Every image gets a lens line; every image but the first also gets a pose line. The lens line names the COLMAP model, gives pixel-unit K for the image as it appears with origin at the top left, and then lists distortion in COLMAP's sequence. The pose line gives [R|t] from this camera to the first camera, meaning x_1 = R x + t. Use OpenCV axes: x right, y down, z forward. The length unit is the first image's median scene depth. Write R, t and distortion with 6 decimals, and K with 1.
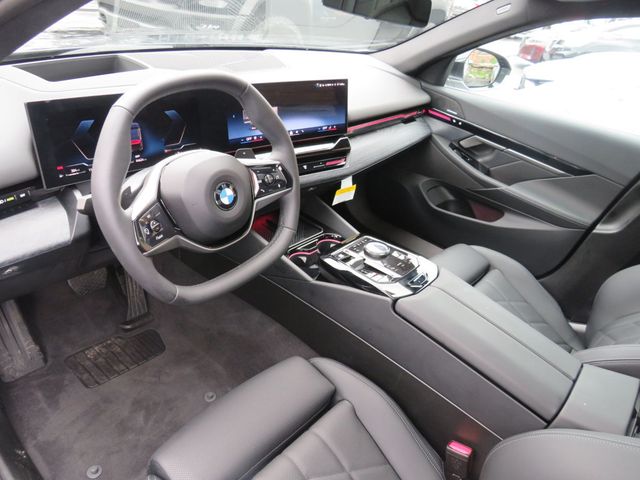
lens RADIAL K [[459.6, 0, 311.0], [0, 459.6, 236.6], [0, 0, 1]] dist [-0.030531, 0.006779]
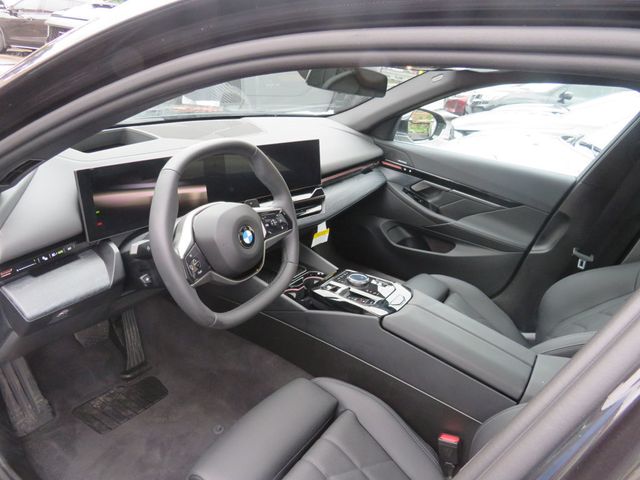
lens RADIAL K [[459.6, 0, 311.0], [0, 459.6, 236.6], [0, 0, 1]] dist [-0.030531, 0.006779]
pose [[0.990702, -0.070255, 0.116509, -0.094562], [0.083621, 0.989942, -0.114114, 0.039479], [-0.107320, 0.122796, 0.986612, -0.139599]]
